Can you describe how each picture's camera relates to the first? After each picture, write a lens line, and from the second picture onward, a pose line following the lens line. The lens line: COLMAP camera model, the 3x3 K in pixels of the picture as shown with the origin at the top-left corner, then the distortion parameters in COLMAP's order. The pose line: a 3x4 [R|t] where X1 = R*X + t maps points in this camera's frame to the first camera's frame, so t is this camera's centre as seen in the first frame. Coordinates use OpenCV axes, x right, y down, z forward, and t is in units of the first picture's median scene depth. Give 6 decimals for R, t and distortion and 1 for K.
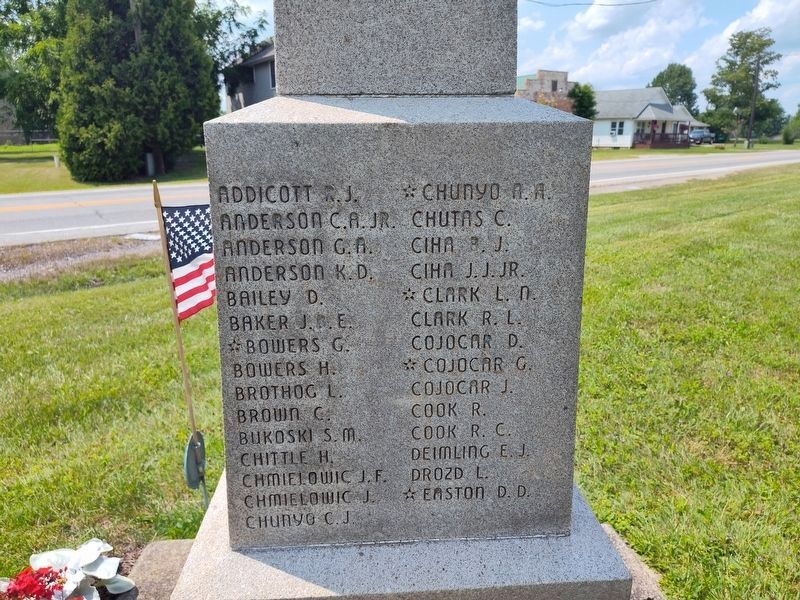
lens RADIAL K [[571.4, 0, 400.0], [0, 571.4, 300.0], [0, 0, 1]] dist [0.008682, -0.006244]
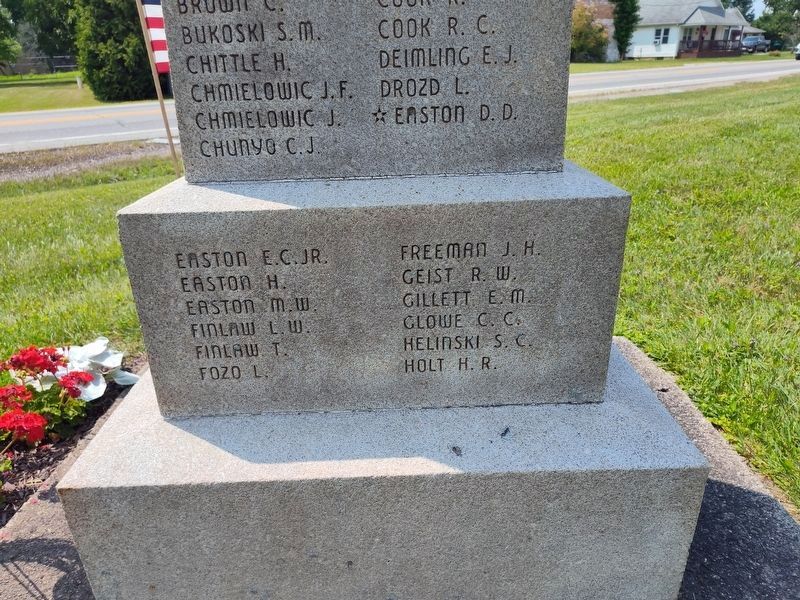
lens RADIAL K [[571.0, 0, 398.3], [0, 571.0, 297.2], [0, 0, 1]] dist [0.013863, -0.003289]
pose [[0.998574, -0.004017, -0.053231, 0.044068], [0.010680, 0.992038, 0.125489, 0.244373], [0.052303, -0.125879, 0.990666, 0.042660]]
